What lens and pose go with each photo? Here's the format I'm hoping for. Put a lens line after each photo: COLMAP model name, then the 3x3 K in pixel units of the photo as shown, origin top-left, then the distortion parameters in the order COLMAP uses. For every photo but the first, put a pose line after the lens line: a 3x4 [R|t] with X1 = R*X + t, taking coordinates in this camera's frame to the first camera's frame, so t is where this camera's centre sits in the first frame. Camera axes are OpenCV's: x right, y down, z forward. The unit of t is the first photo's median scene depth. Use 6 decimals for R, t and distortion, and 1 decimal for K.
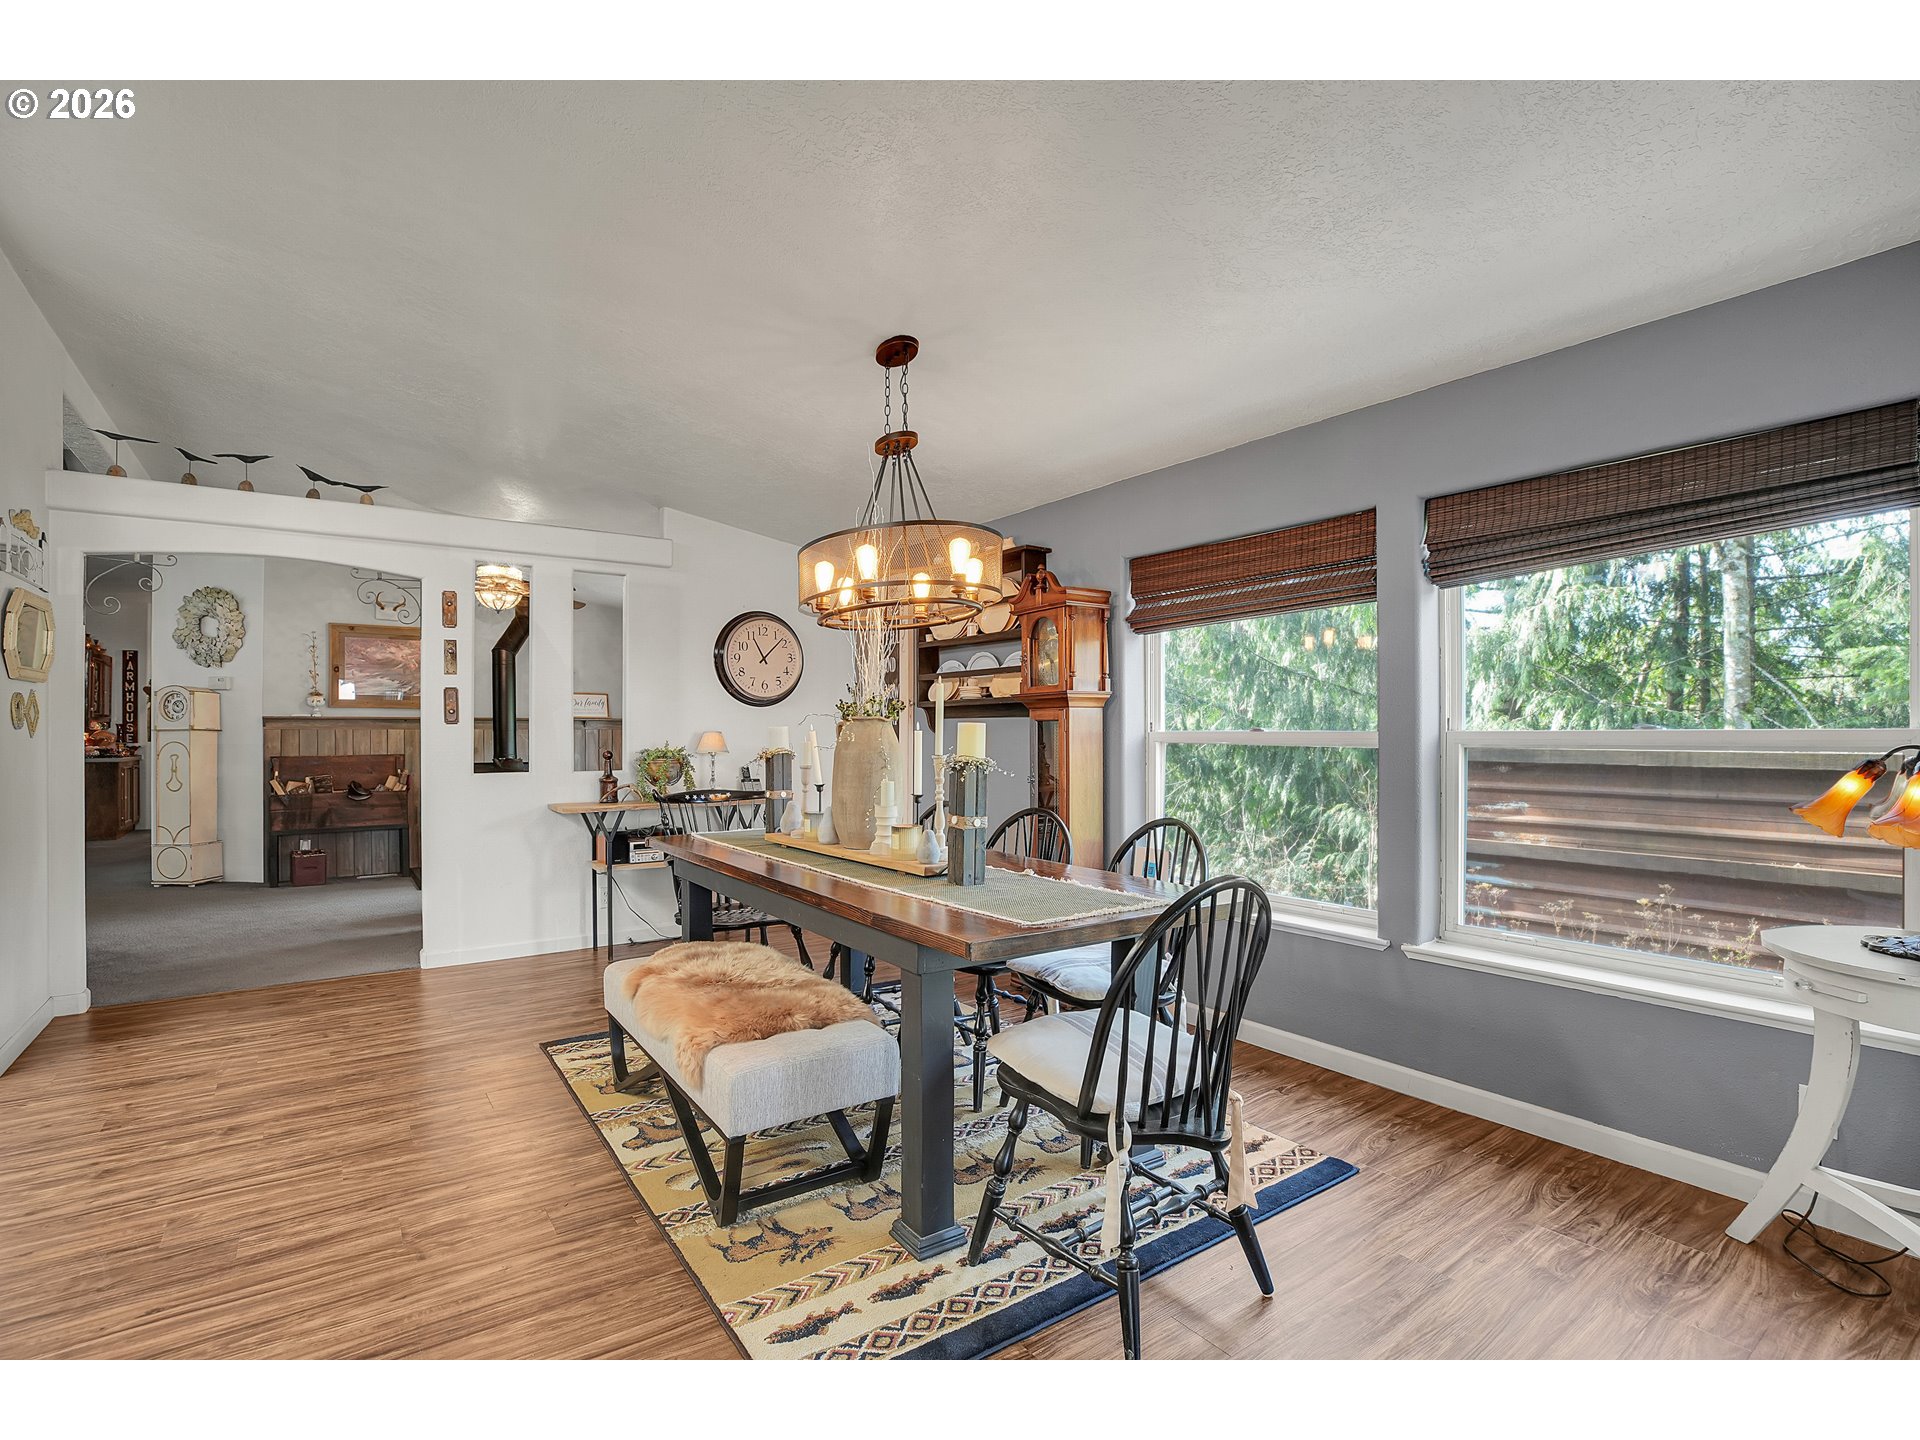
lens RADIAL K [[891.5, 0, 942.1], [0, 891.5, 730.6], [0, 0, 1]] dist [-0.035434, 0.003004]
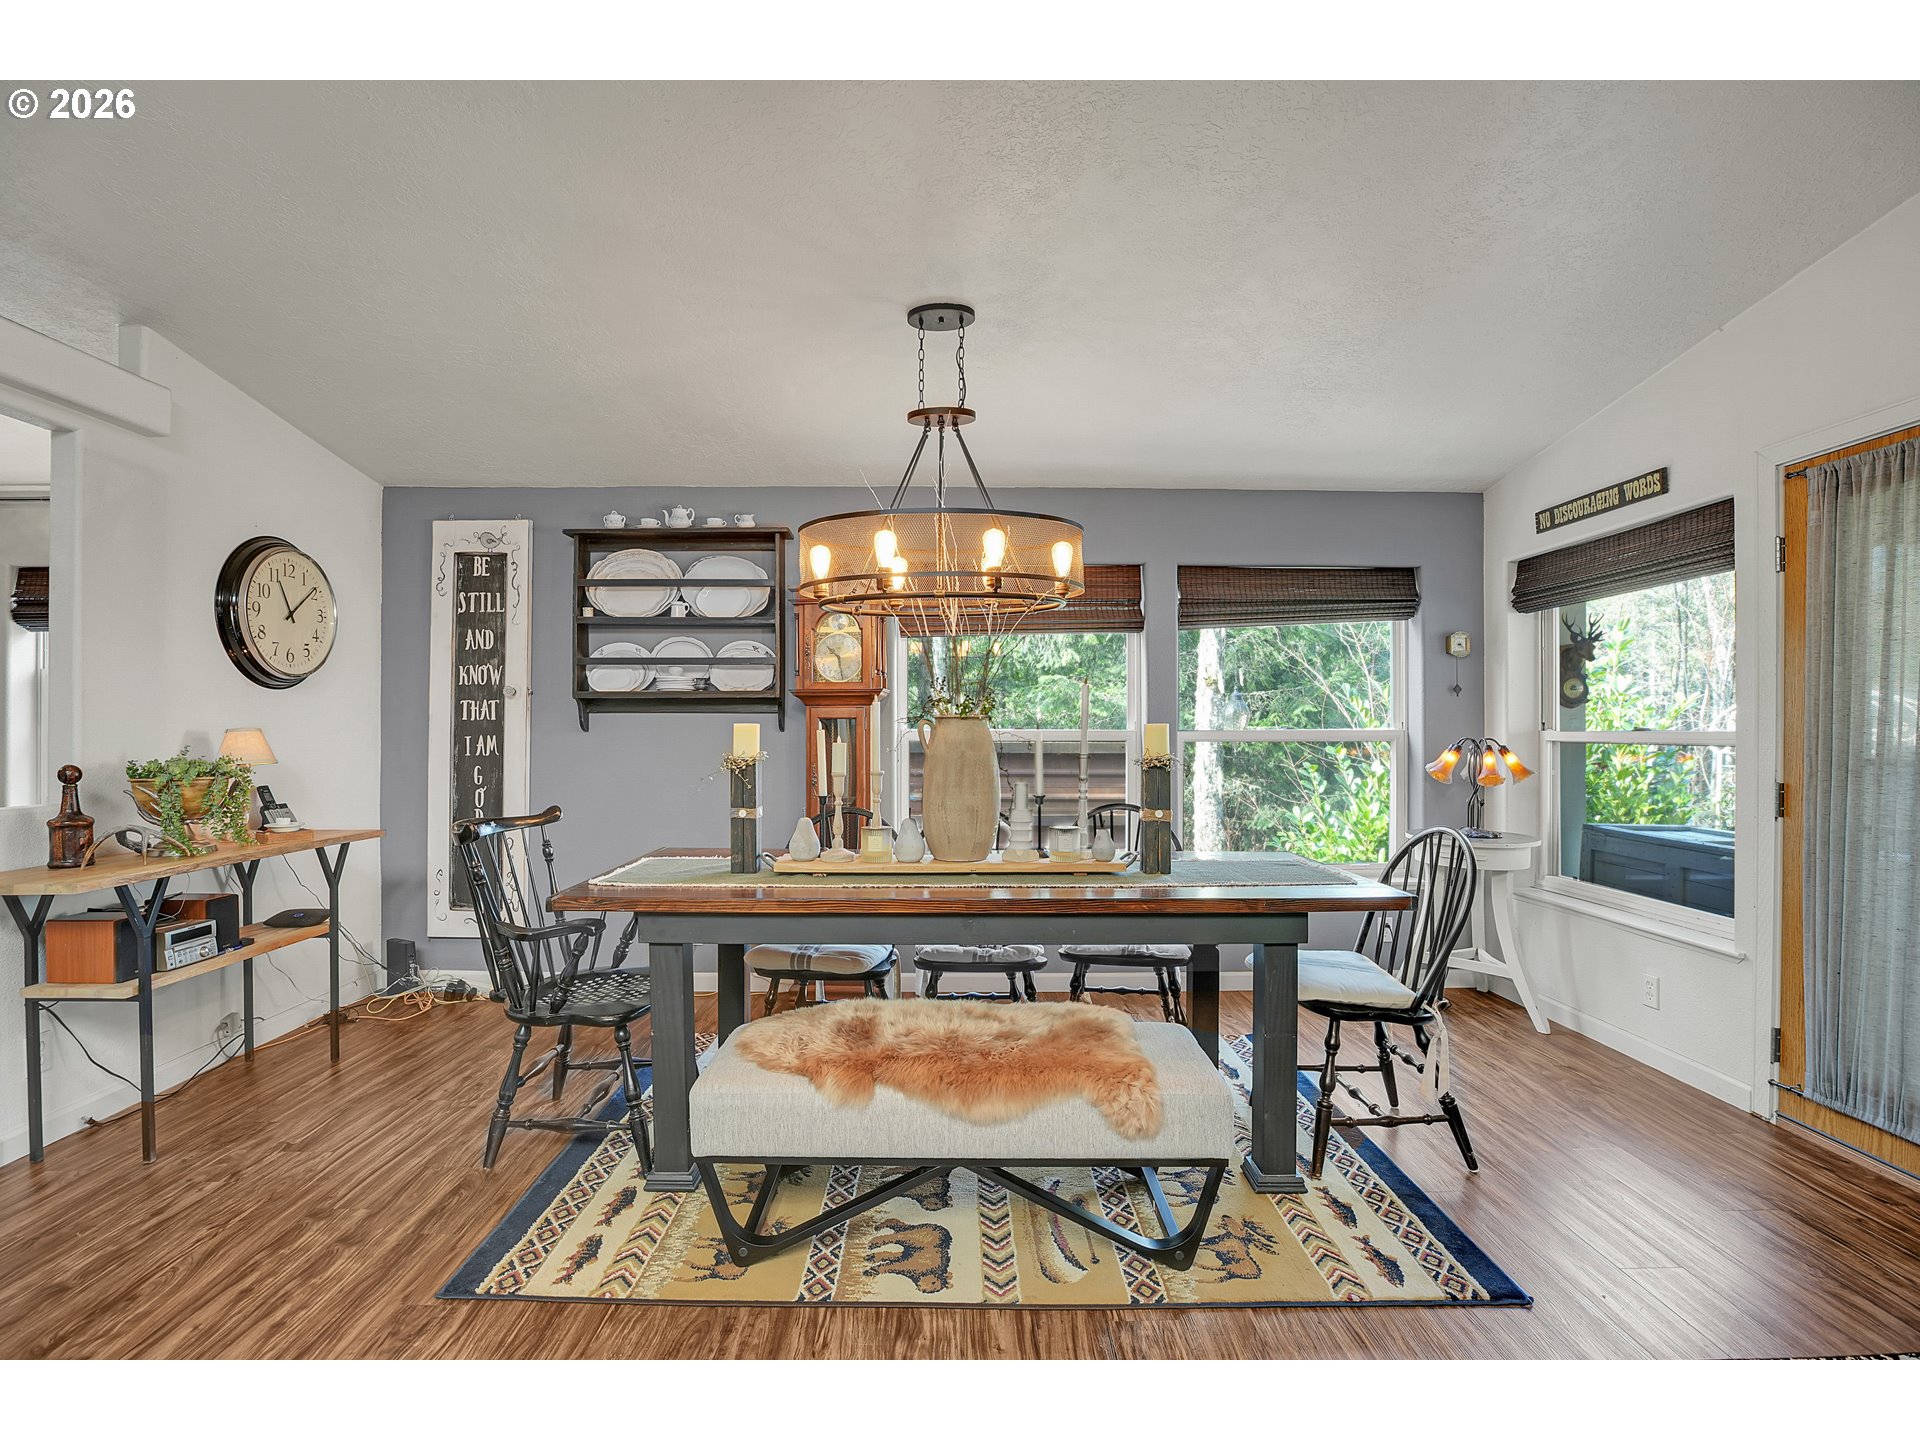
lens RADIAL K [[891.5, 0, 957.3], [0, 891.5, 730.0], [0, 0, 1]] dist [-0.035434, 0.003004]
pose [[0.573211, 0.001618, 0.819407, -0.444837], [-0.003252, 0.999995, 0.000300, 0.000034], [-0.819402, -0.002836, 0.573213, 0.260778]]
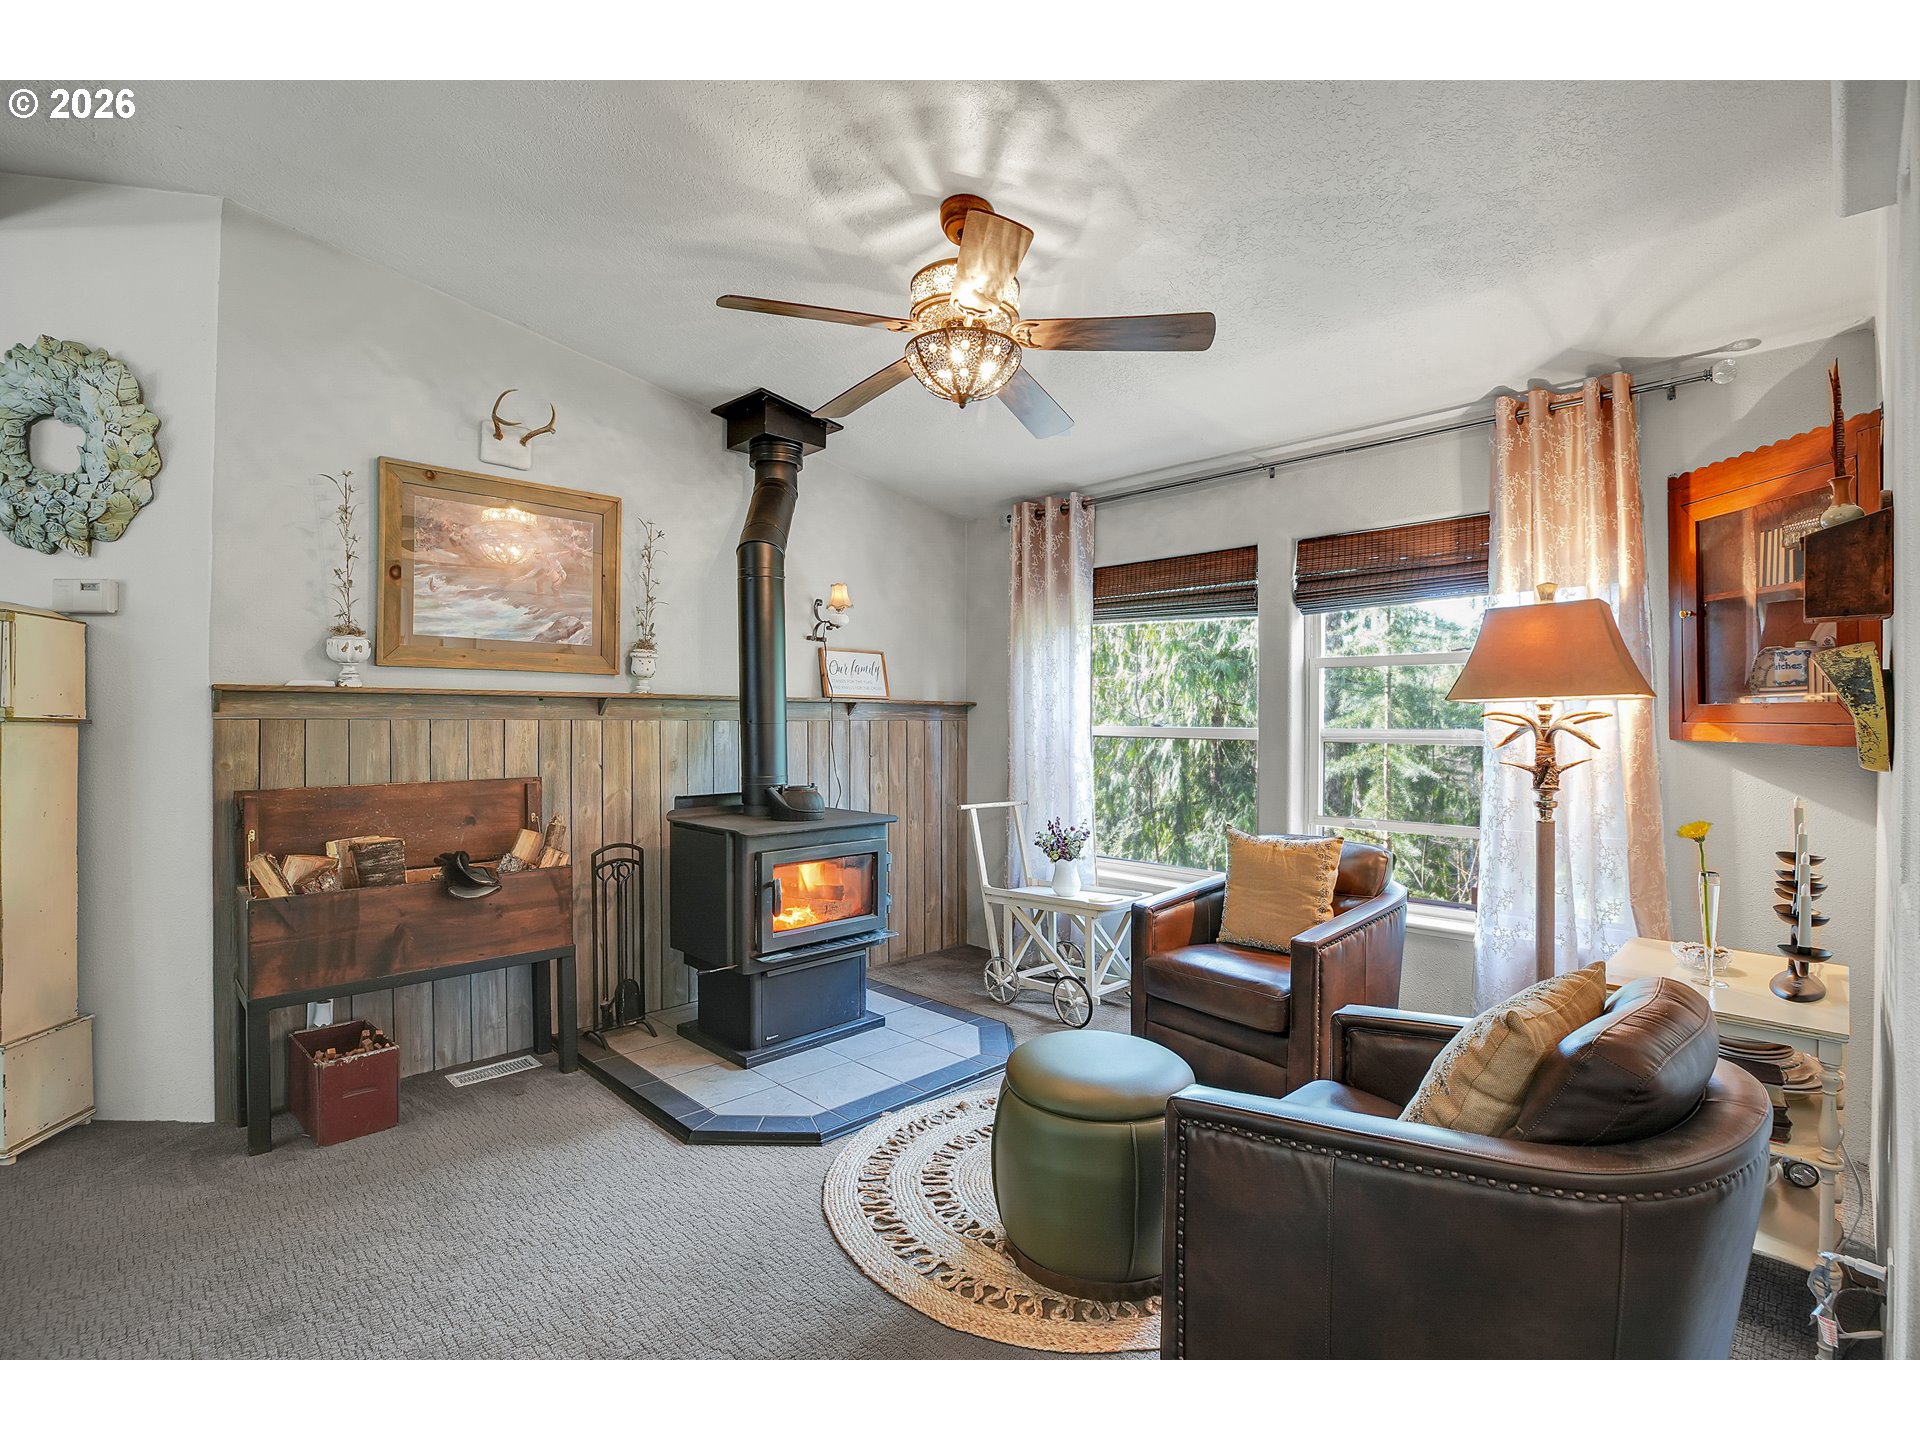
lens RADIAL K [[891.5, 0, 897.9], [0, 891.5, 721.8], [0, 0, 1]] dist [-0.035434, 0.003004]
pose [[0.991093, 0.004877, 0.133083, -0.685548], [-0.005597, 0.999972, 0.005033, -0.005071], [-0.133054, -0.005733, 0.991092, 0.752476]]
